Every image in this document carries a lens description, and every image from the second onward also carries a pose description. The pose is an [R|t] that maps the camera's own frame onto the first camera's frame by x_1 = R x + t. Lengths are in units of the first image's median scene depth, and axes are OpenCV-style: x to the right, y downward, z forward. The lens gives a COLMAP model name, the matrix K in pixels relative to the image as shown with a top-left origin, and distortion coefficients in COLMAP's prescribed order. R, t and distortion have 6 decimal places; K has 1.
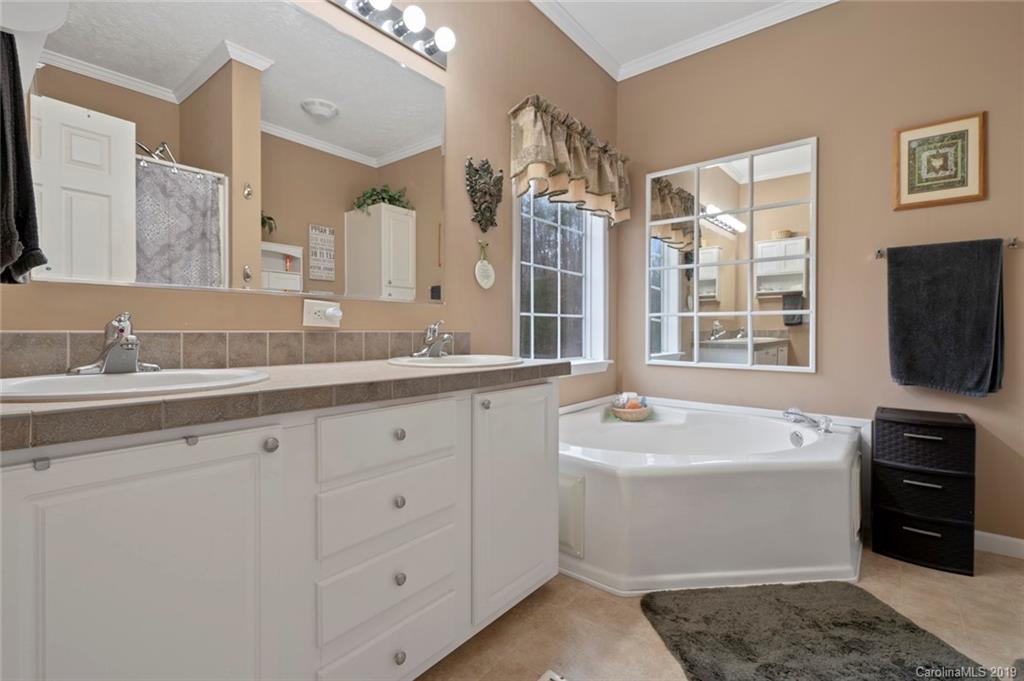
lens RADIAL K [[467.0, 0, 512.0], [0, 467.0, 330.1], [0, 0, 1]] dist [-0.000457, 0.000754]
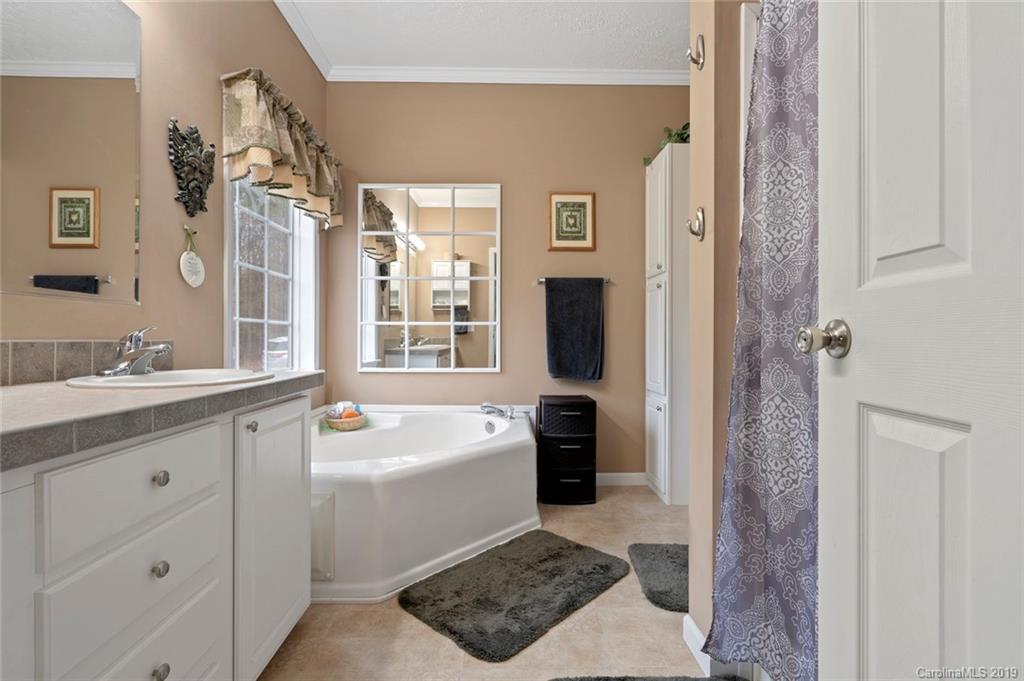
lens RADIAL K [[467.2, 0, 509.8], [0, 467.2, 334.3], [0, 0, 1]] dist [-0.002458, 0.001190]
pose [[0.760435, 0.003887, 0.649403, -0.161693], [0.001481, 0.999969, -0.007720, -0.000476], [-0.649412, 0.006832, 0.760406, 0.036095]]
